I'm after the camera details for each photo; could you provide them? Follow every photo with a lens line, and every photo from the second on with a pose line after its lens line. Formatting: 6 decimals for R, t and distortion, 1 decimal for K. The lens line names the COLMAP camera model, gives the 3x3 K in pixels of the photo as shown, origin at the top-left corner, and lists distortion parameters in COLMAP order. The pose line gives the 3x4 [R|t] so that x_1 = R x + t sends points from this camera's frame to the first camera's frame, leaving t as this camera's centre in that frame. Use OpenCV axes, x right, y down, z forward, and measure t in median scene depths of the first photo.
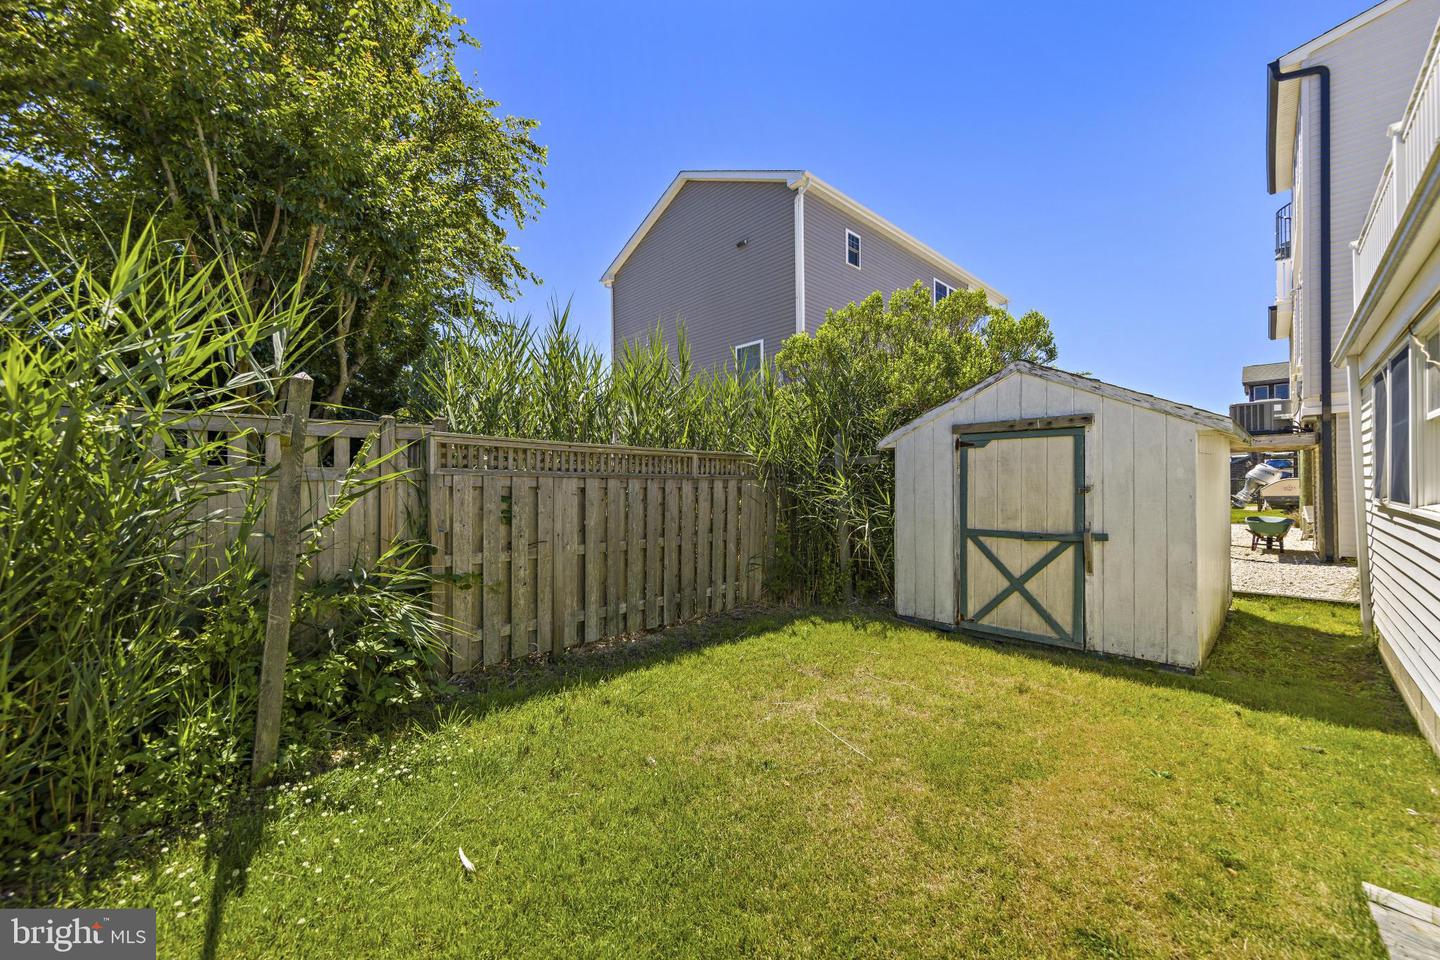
lens RADIAL K [[563.4, 0, 722.3], [0, 563.4, 479.6], [0, 0, 1]] dist [0.000426, -0.000204]
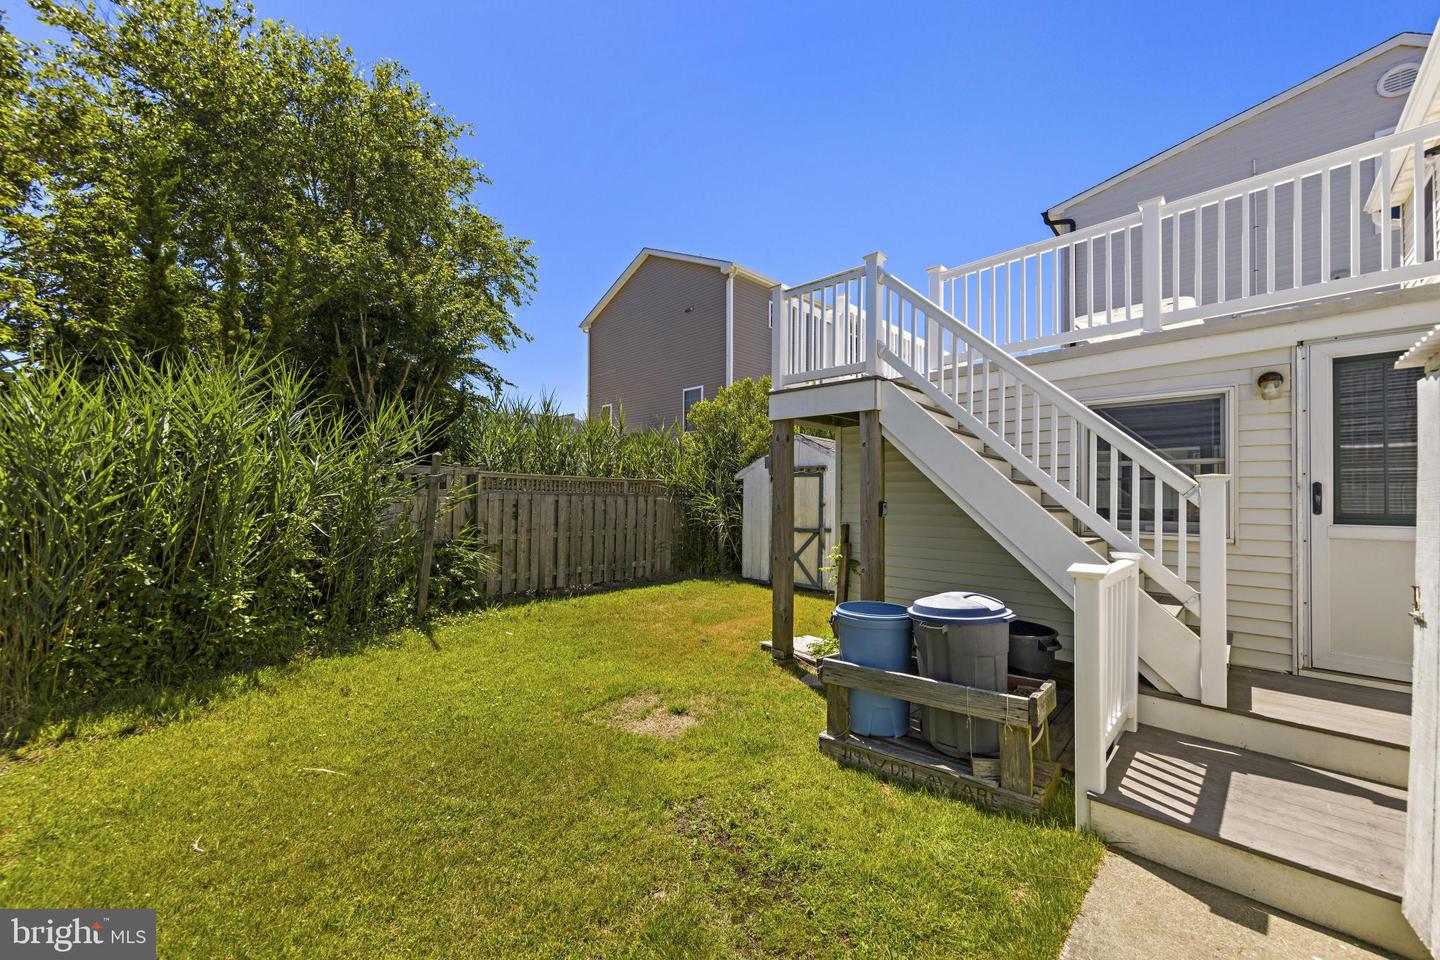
lens RADIAL K [[563.4, 0, 720.7], [0, 563.4, 478.5], [0, 0, 1]] dist [0.000426, -0.000204]
pose [[0.999517, 0.015782, 0.026789, 0.208472], [-0.015269, 0.999698, -0.019267, -0.025932], [-0.027085, 0.018849, 0.999455, -0.752982]]
